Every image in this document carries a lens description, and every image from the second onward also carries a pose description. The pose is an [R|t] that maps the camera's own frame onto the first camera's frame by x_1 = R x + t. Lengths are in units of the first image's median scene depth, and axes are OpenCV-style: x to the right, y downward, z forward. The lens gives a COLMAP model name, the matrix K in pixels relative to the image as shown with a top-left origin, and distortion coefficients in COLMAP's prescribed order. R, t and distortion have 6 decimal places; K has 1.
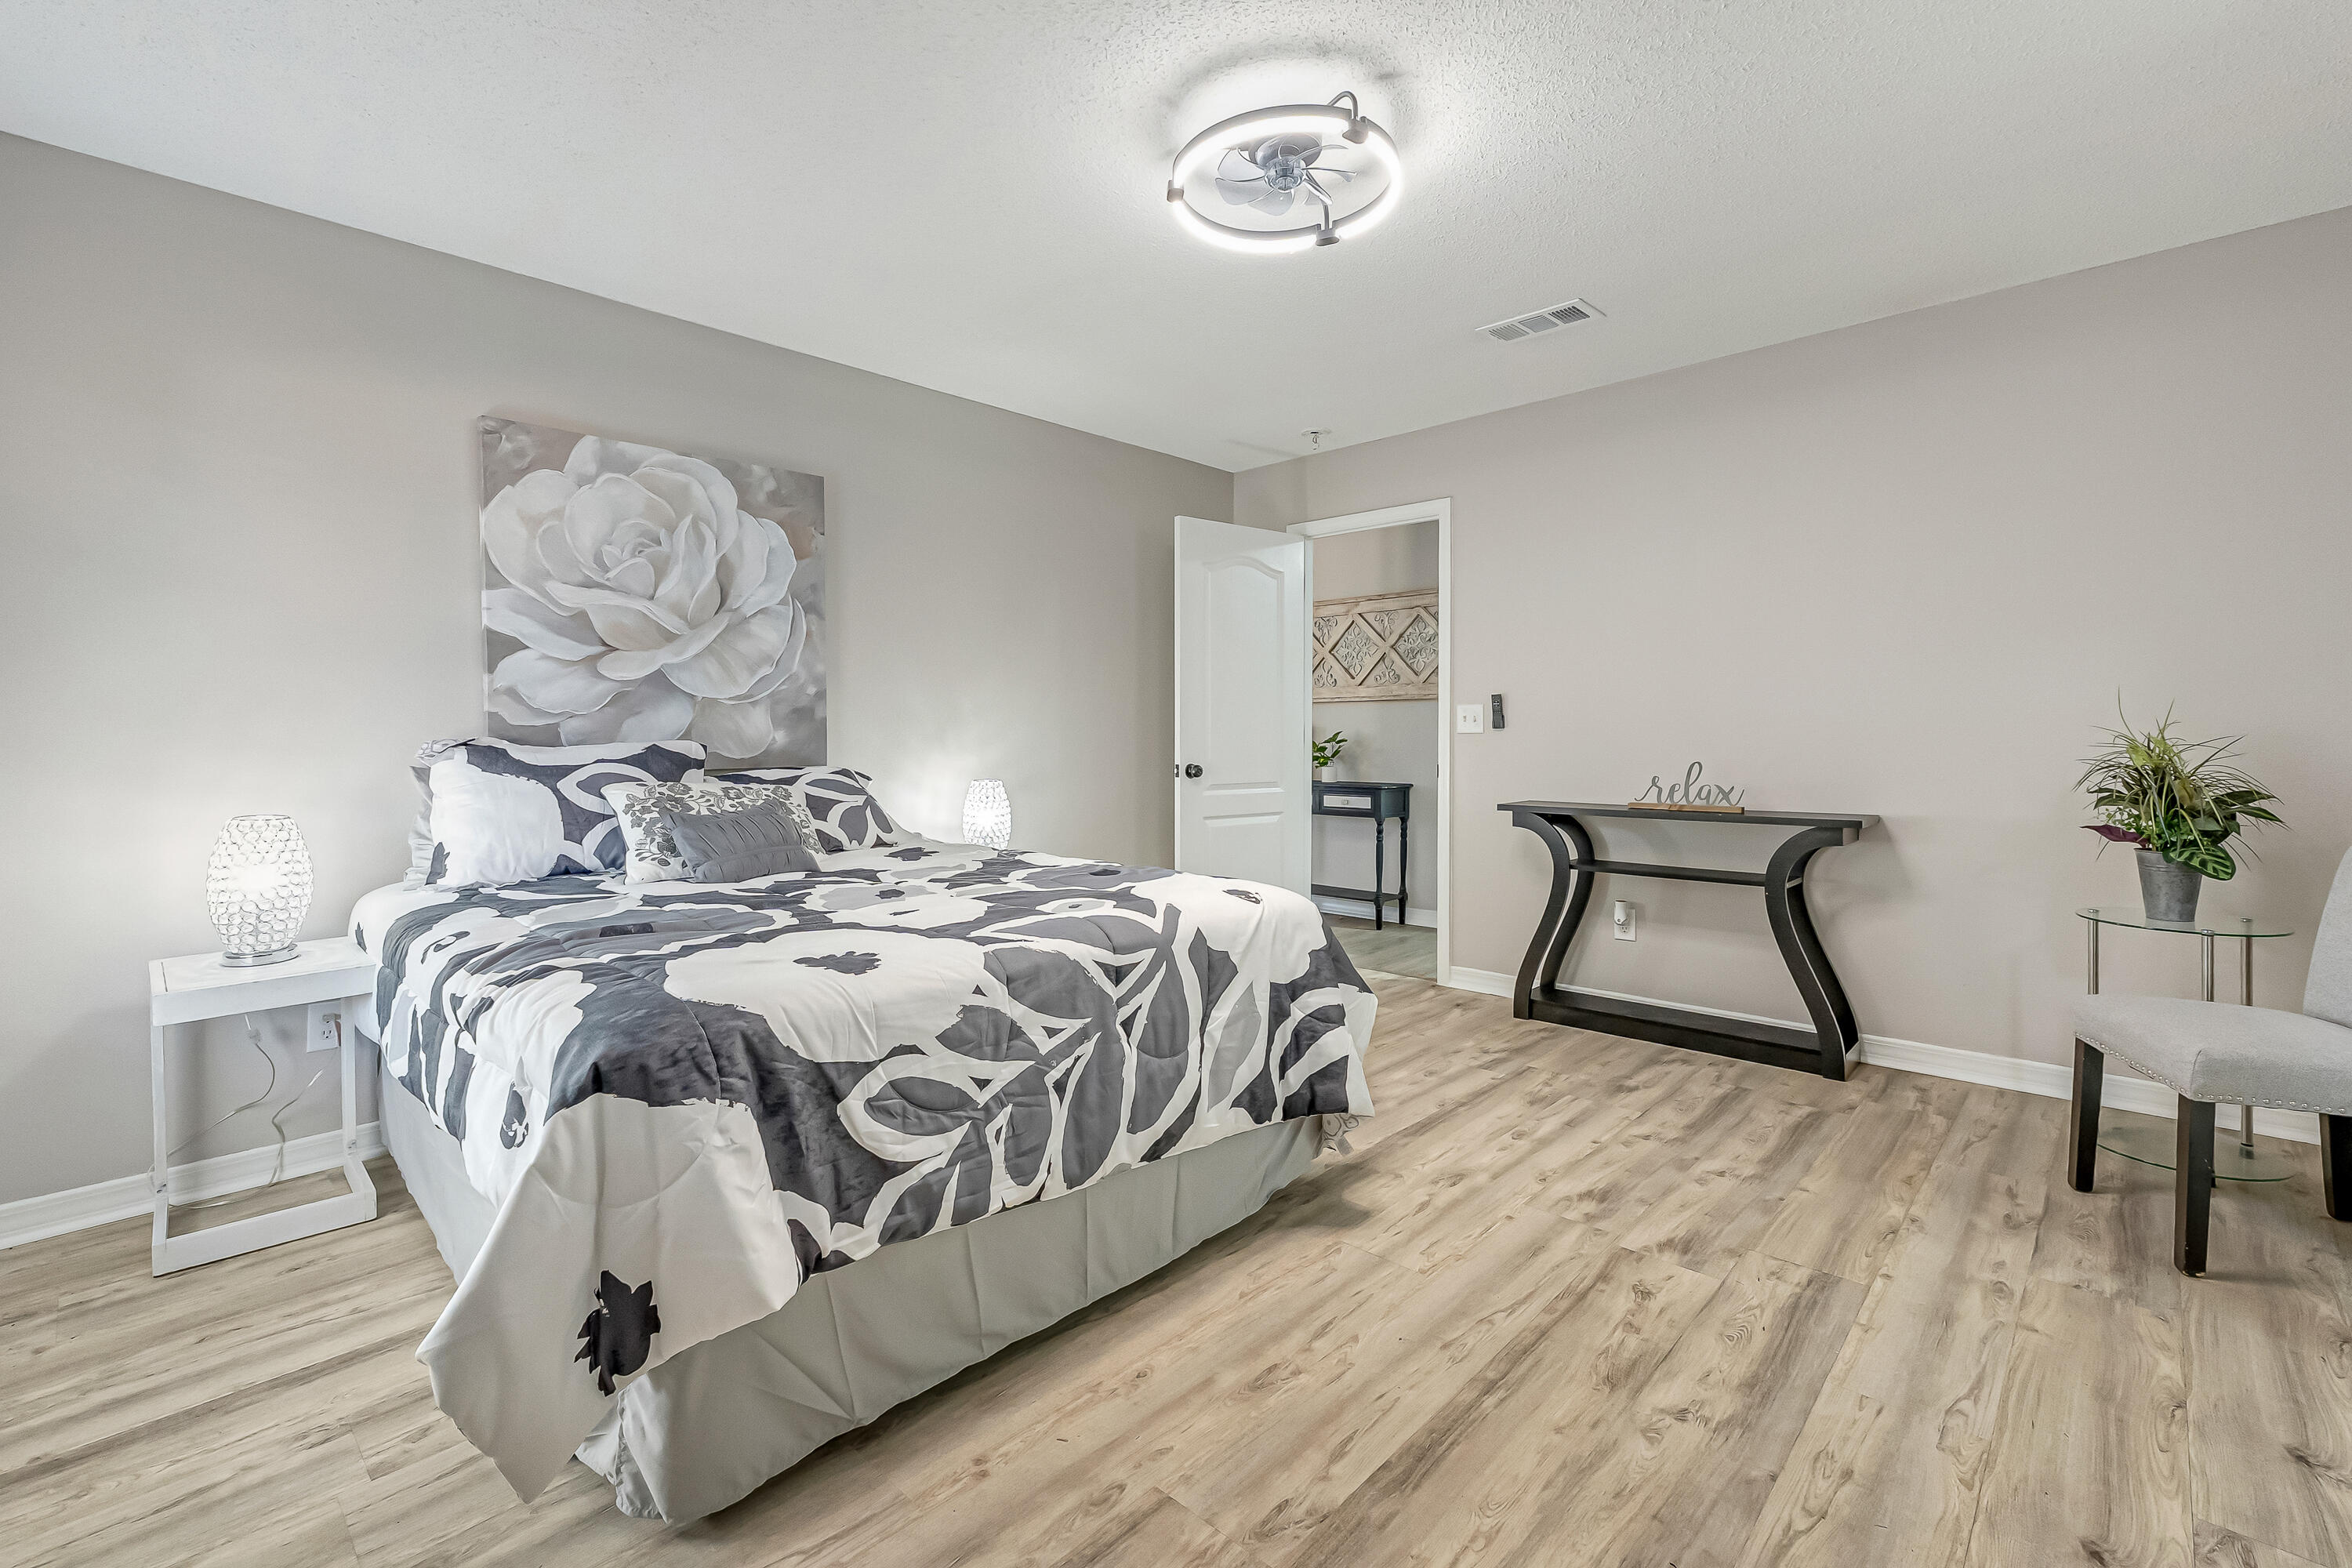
lens RADIAL K [[1045.9, 0, 1182.1], [0, 1045.9, 748.9], [0, 0, 1]] dist [-0.001321, 0.001793]
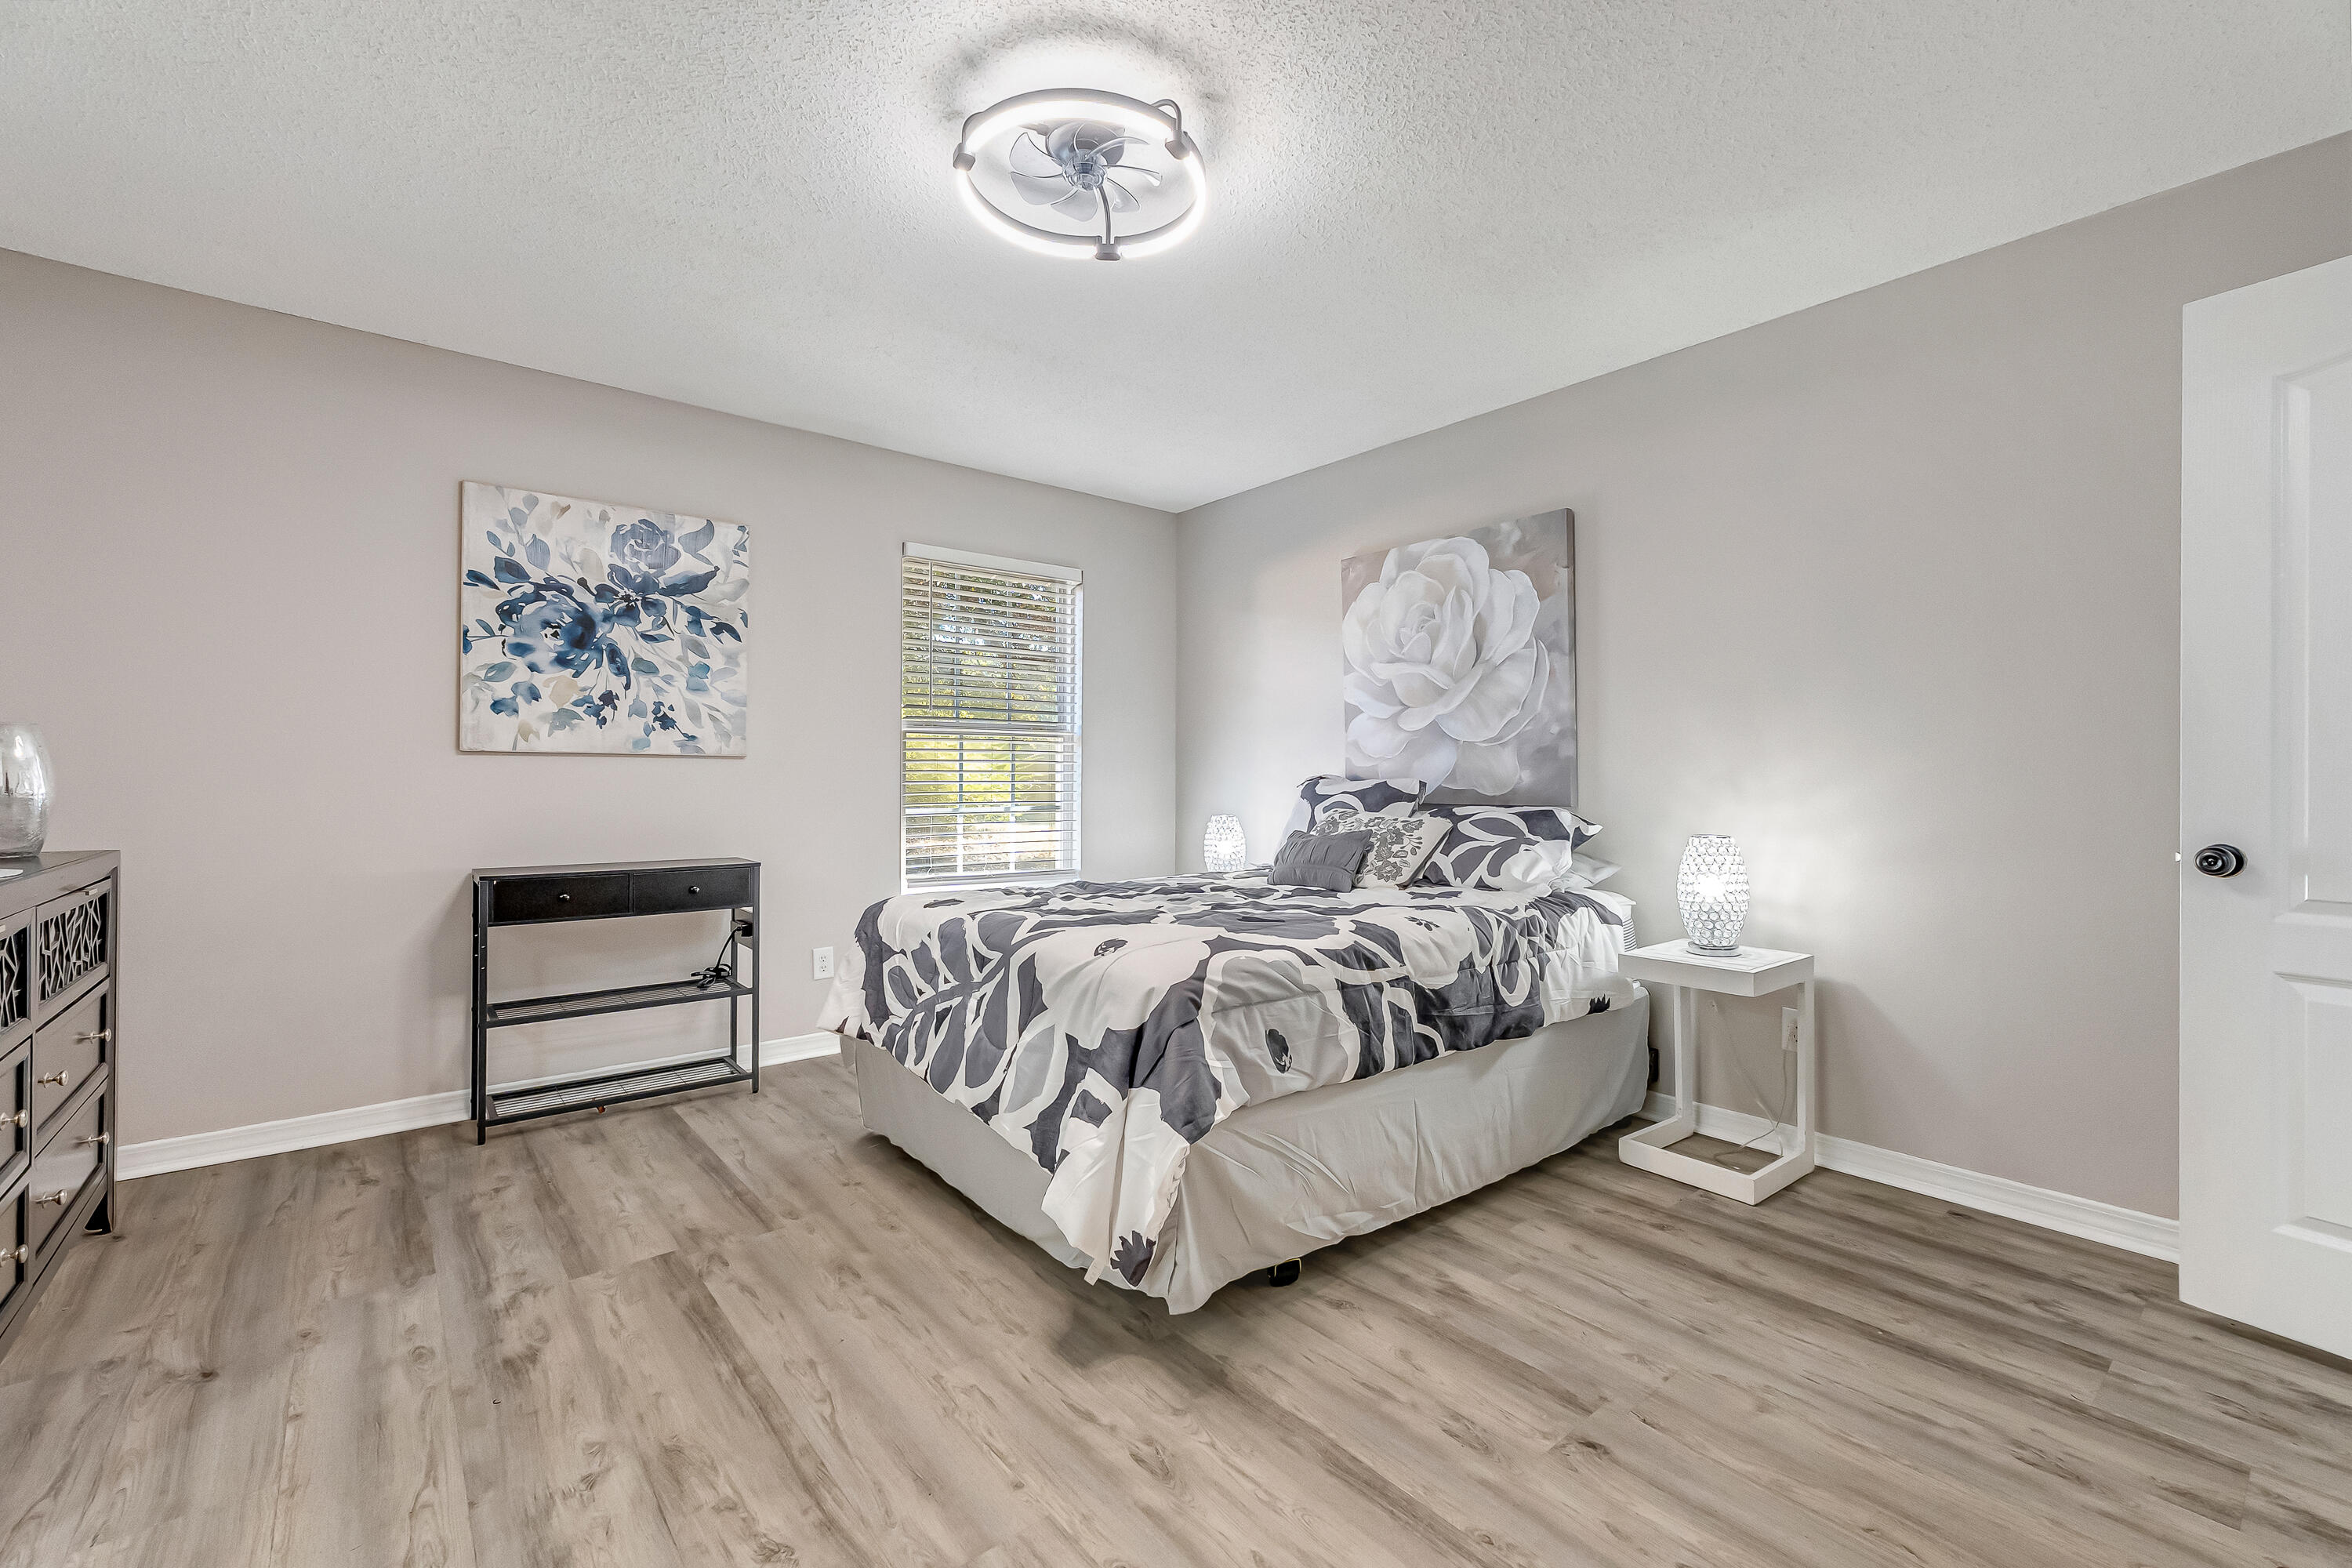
lens RADIAL K [[996.8, 0, 1187.1], [0, 996.8, 772.4], [0, 0, 1]] dist [0.009741, -0.001100]
pose [[-0.135819, 0.005052, -0.990721, 0.861498], [-0.013725, 0.999881, 0.006980, -0.023704], [0.990639, 0.014545, -0.135733, 1.084553]]
